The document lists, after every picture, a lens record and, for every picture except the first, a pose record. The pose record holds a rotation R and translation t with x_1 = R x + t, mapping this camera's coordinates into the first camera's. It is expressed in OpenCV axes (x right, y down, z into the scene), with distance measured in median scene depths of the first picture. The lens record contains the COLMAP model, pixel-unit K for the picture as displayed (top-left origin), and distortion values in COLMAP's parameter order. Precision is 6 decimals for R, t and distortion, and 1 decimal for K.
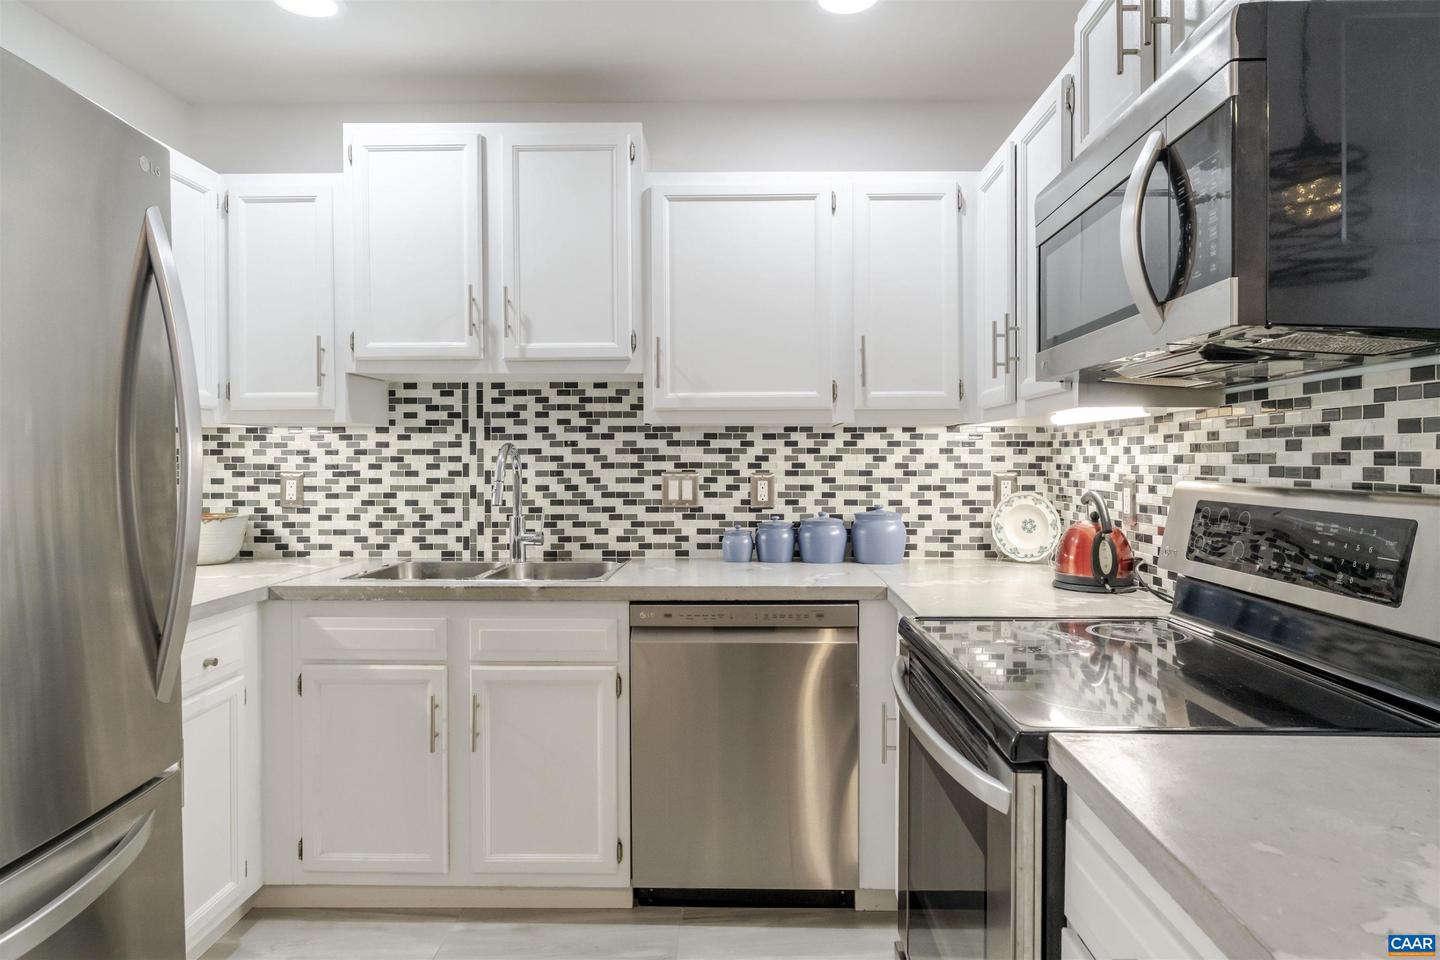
lens RADIAL K [[833.4, 0, 732.5], [0, 833.4, 461.3], [0, 0, 1]] dist [-0.001126, -0.000850]
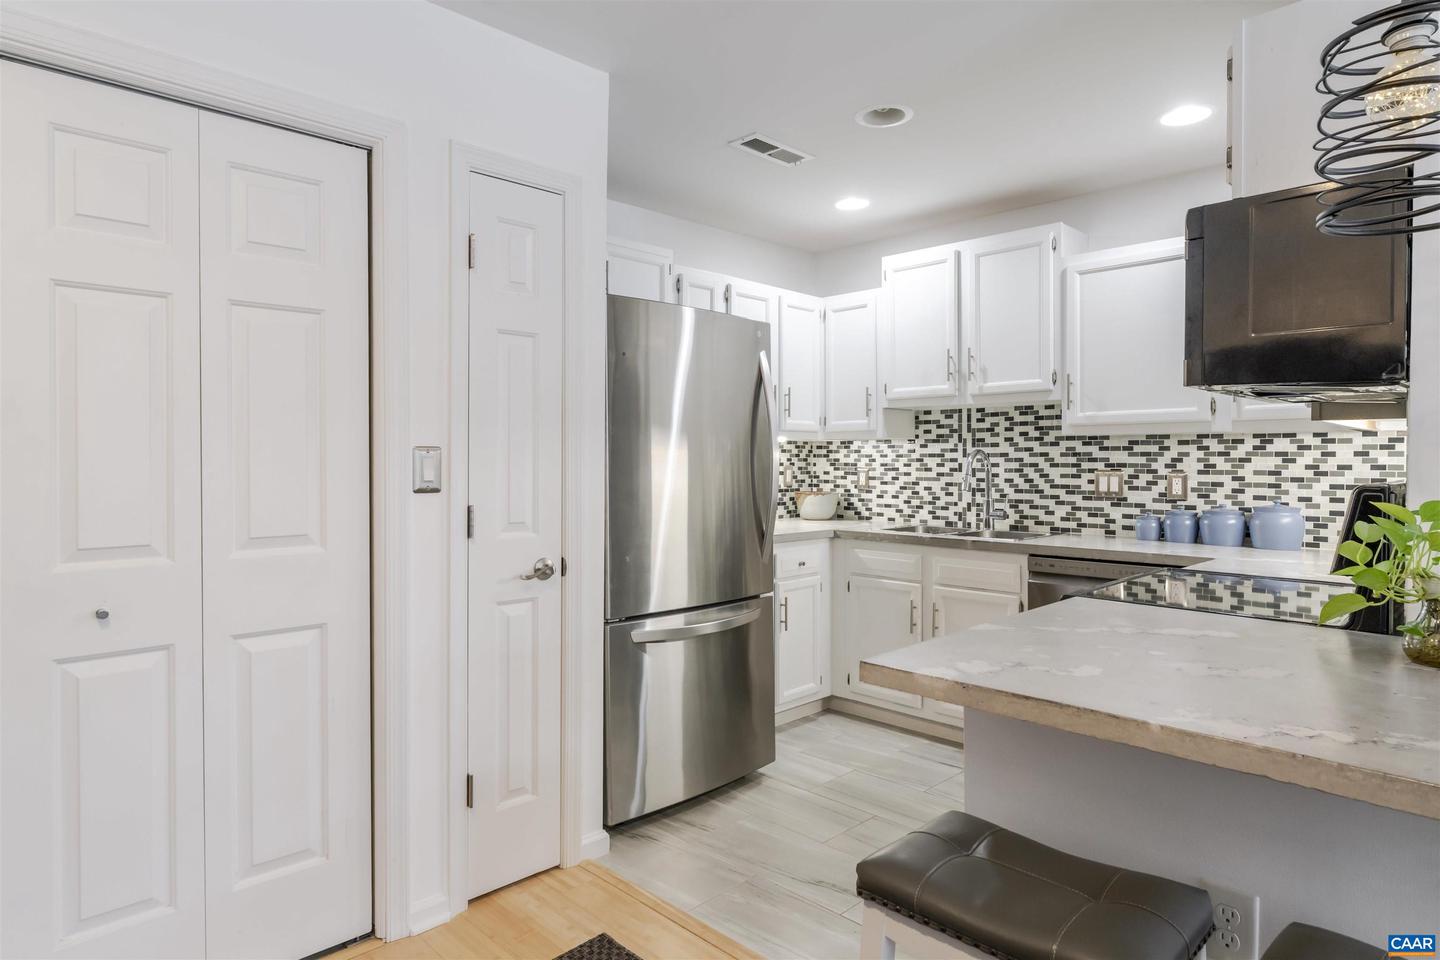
lens RADIAL K [[833.4, 0, 719.8], [0, 833.4, 473.7], [0, 0, 1]] dist [-0.001126, -0.000850]
pose [[0.714266, 0.013578, -0.699742, 0.418888], [-0.006084, 0.999894, 0.013192, 0.004479], [0.699848, -0.005165, 0.714274, -0.369469]]
